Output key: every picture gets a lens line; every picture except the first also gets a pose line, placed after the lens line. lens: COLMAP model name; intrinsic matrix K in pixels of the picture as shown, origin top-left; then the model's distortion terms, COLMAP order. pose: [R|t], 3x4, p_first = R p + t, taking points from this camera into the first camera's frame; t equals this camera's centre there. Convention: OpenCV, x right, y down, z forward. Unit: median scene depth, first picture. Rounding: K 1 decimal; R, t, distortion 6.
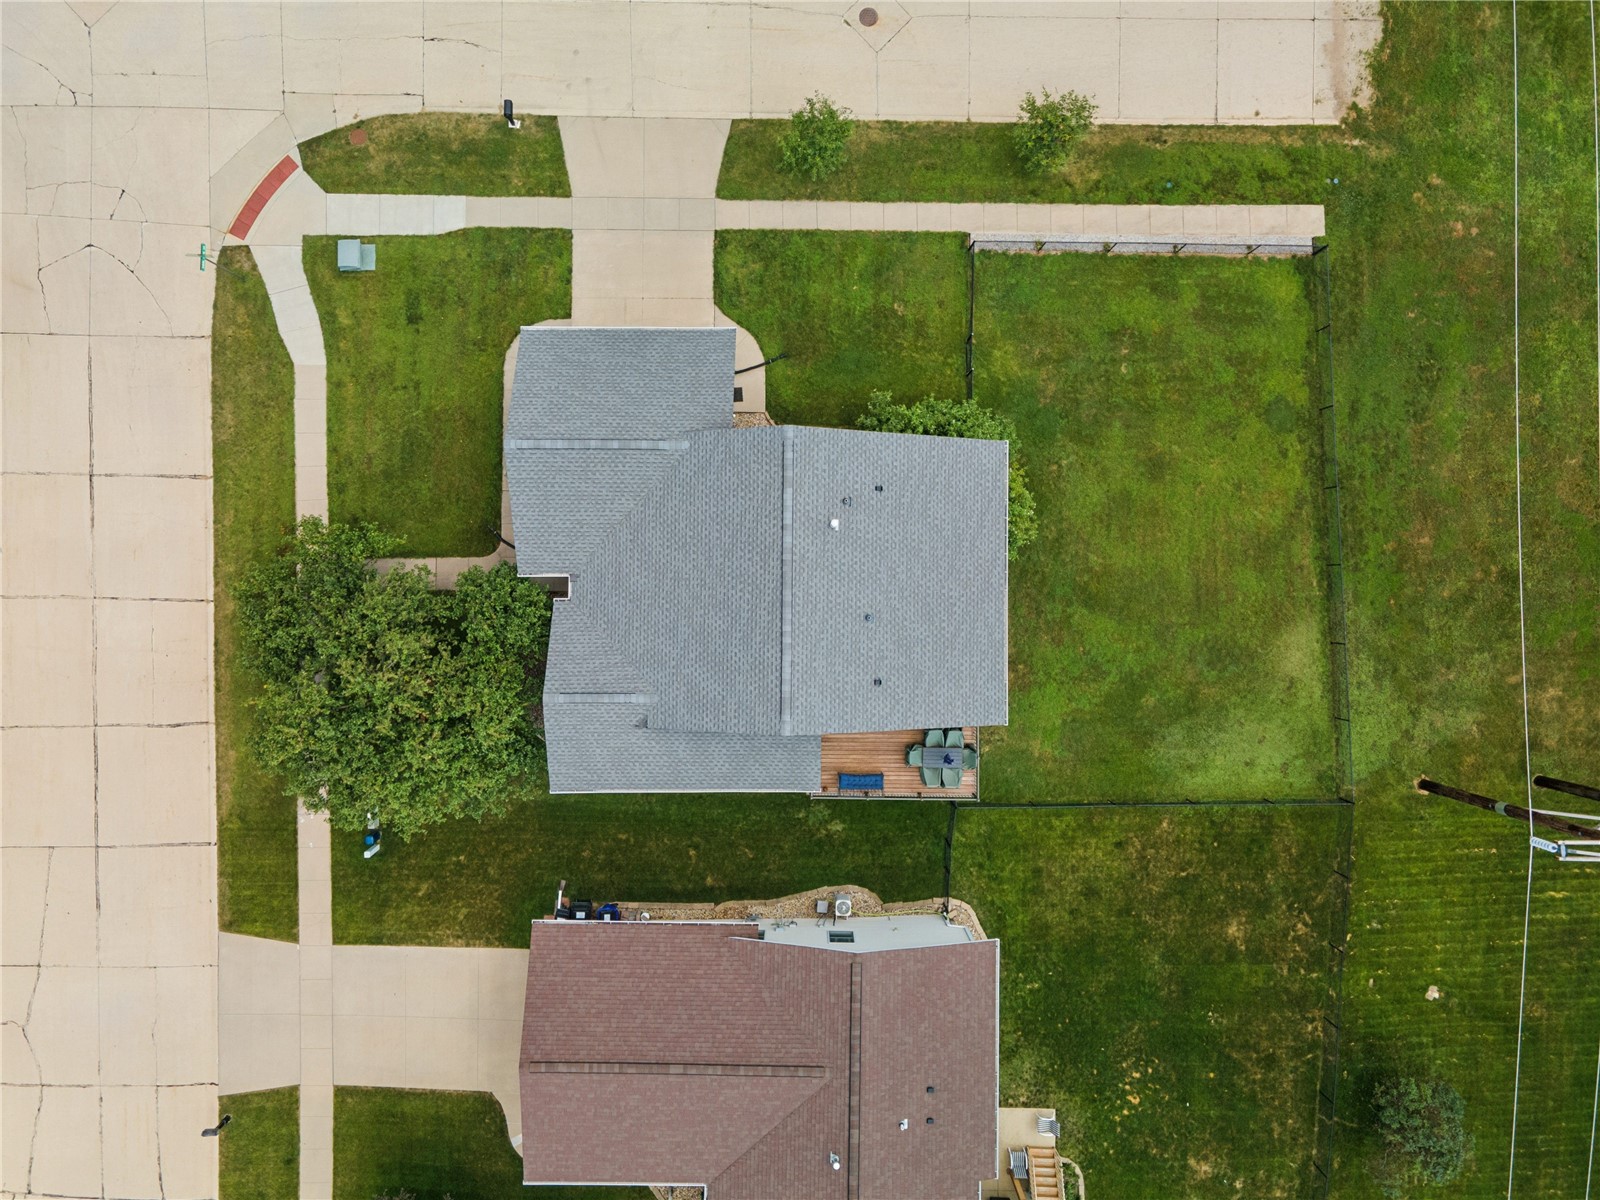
lens RADIAL K [[1153.3, 0, 805.3], [0, 1153.3, 600.8], [0, 0, 1]] dist [0.010337, 0.053555]
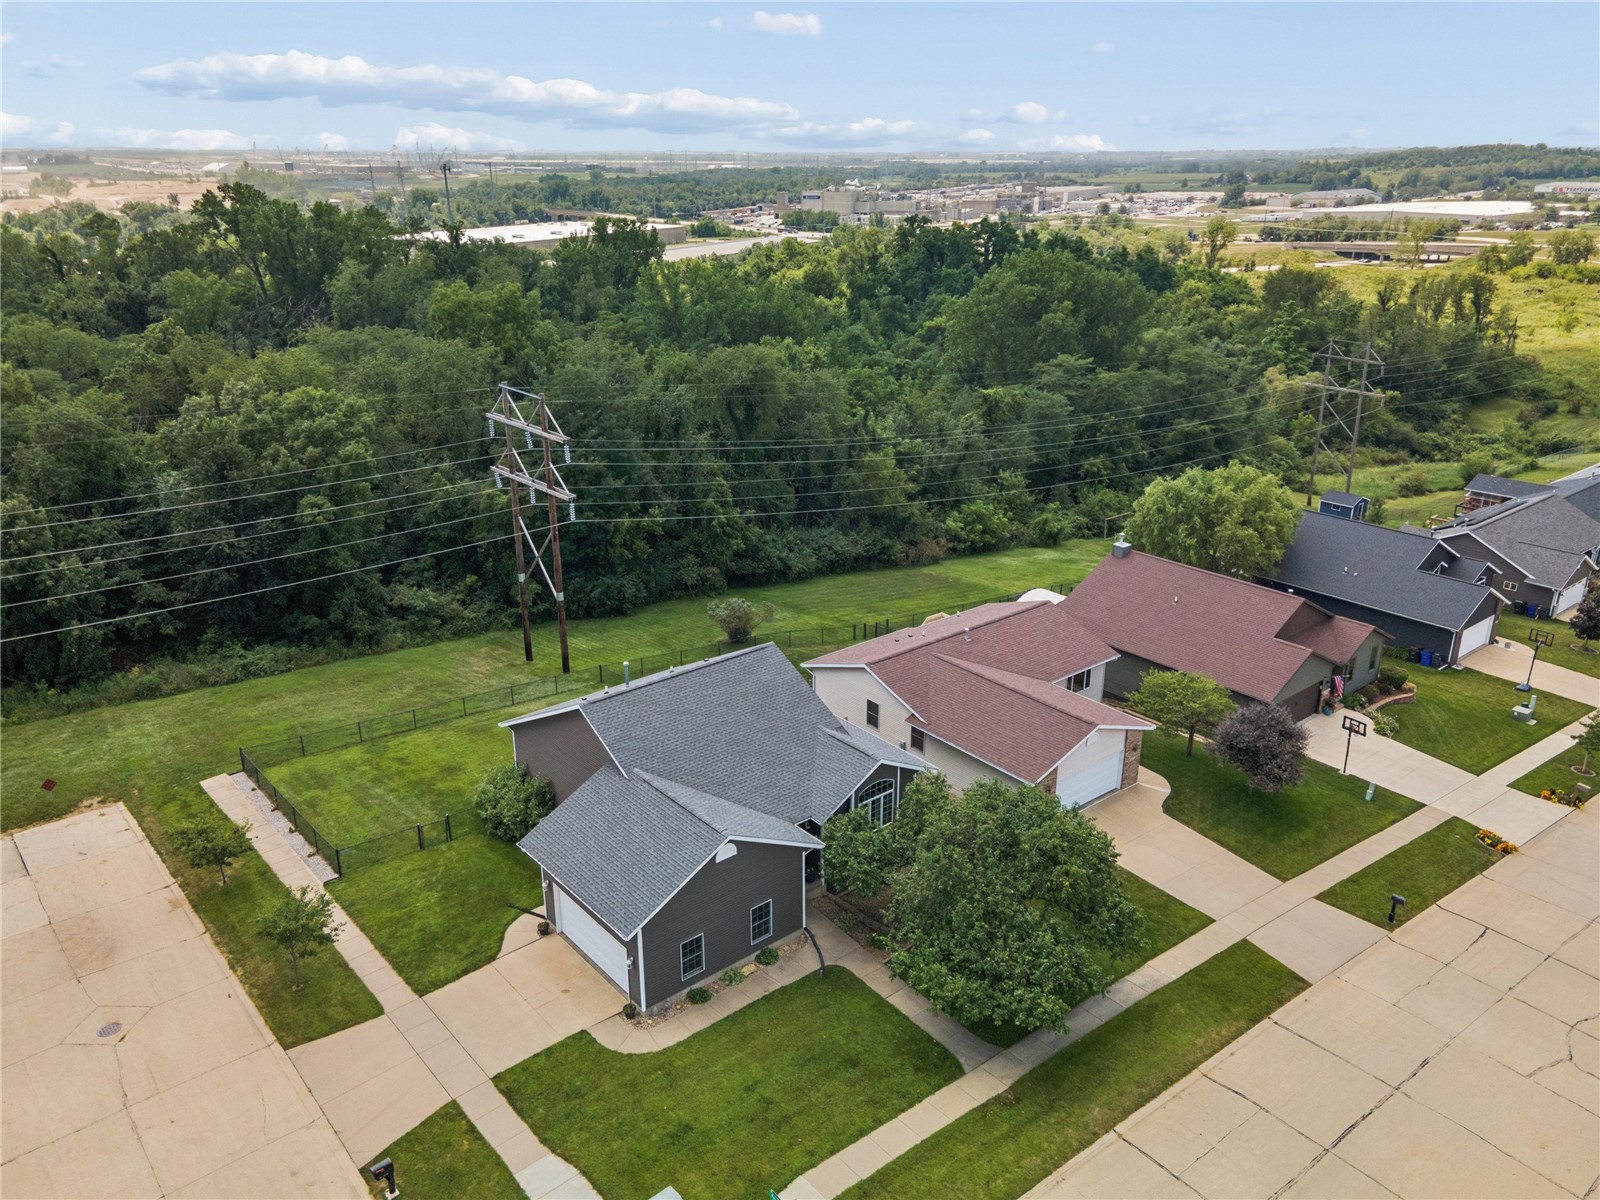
lens RADIAL K [[1153.3, 0, 805.3], [0, 1153.3, 600.8], [0, 0, 1]] dist [0.010337, 0.053555]
pose [[-0.652003, -0.267784, 0.709355, -0.848317], [0.758092, -0.213274, 0.616288, -0.587672], [-0.013745, 0.939578, 0.342060, 0.374343]]
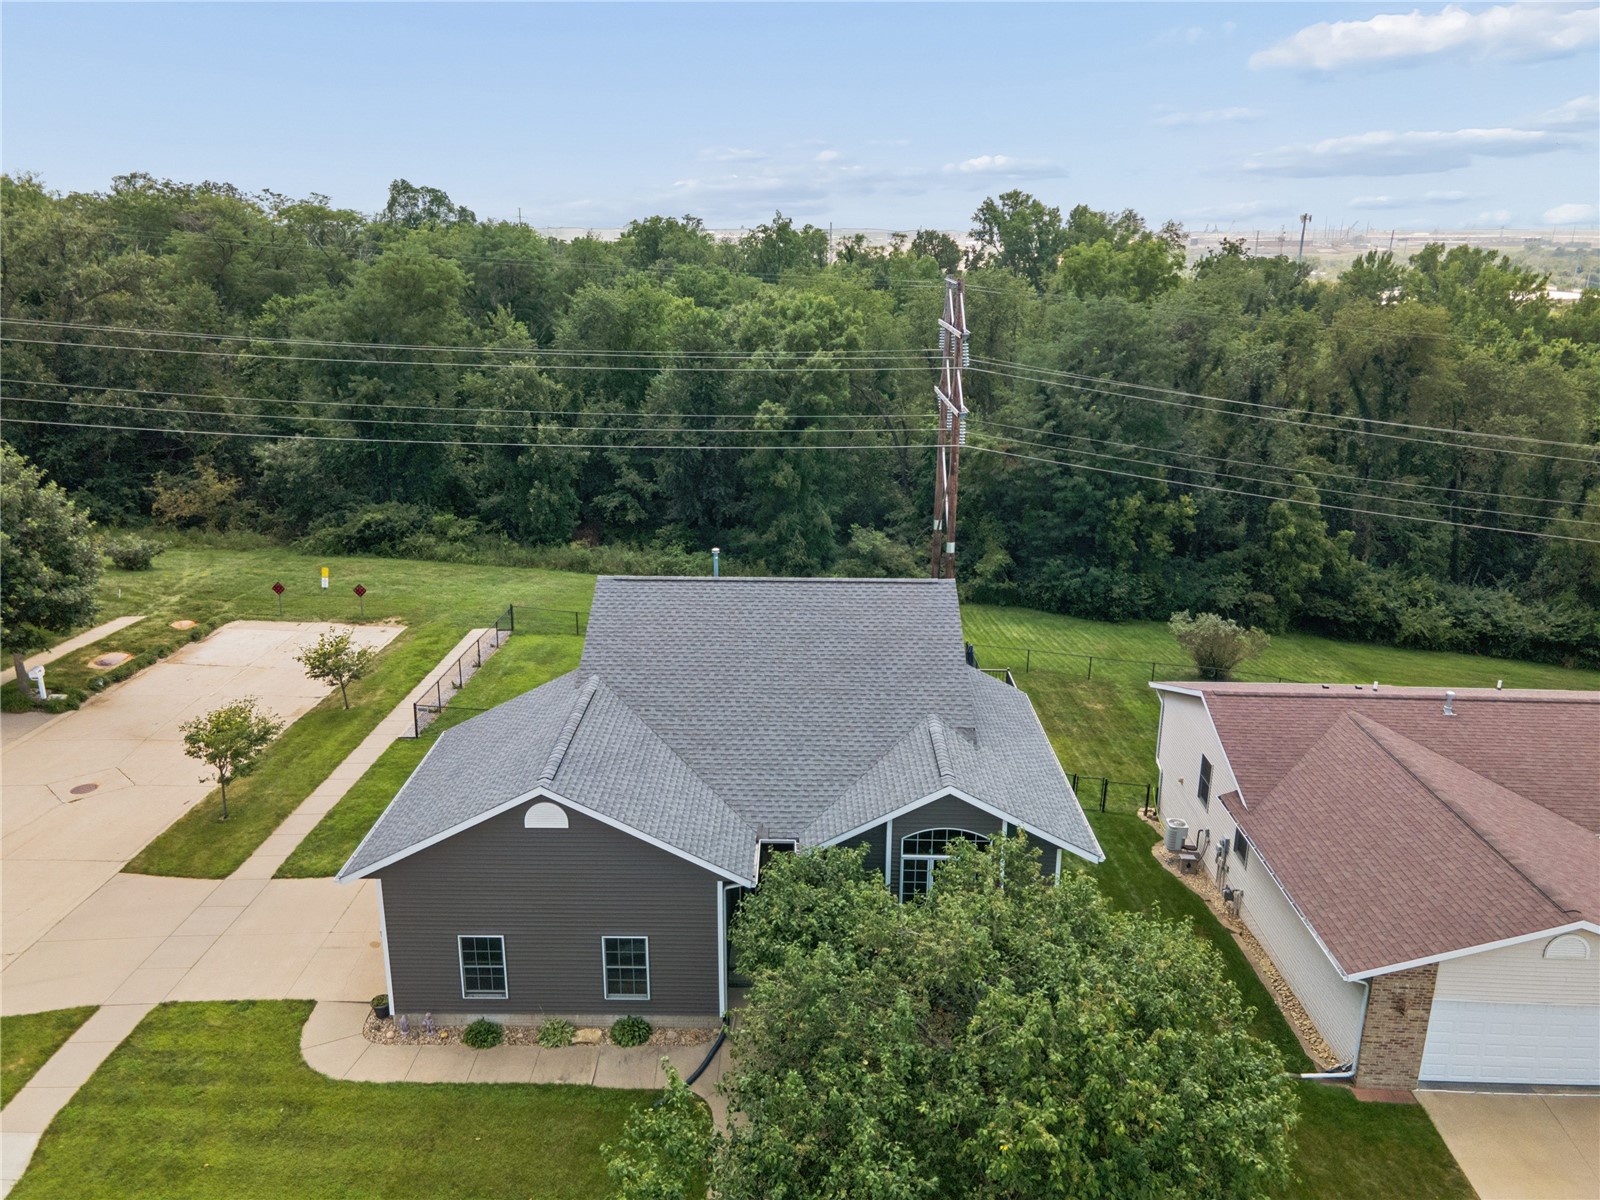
lens RADIAL K [[1153.3, 0, 805.3], [0, 1153.3, 600.8], [0, 0, 1]] dist [0.010337, 0.053555]
pose [[-0.007670, -0.303288, 0.952868, -0.697423], [0.999572, 0.024577, 0.015869, -0.006081], [-0.028231, 0.952582, 0.302970, 0.611570]]
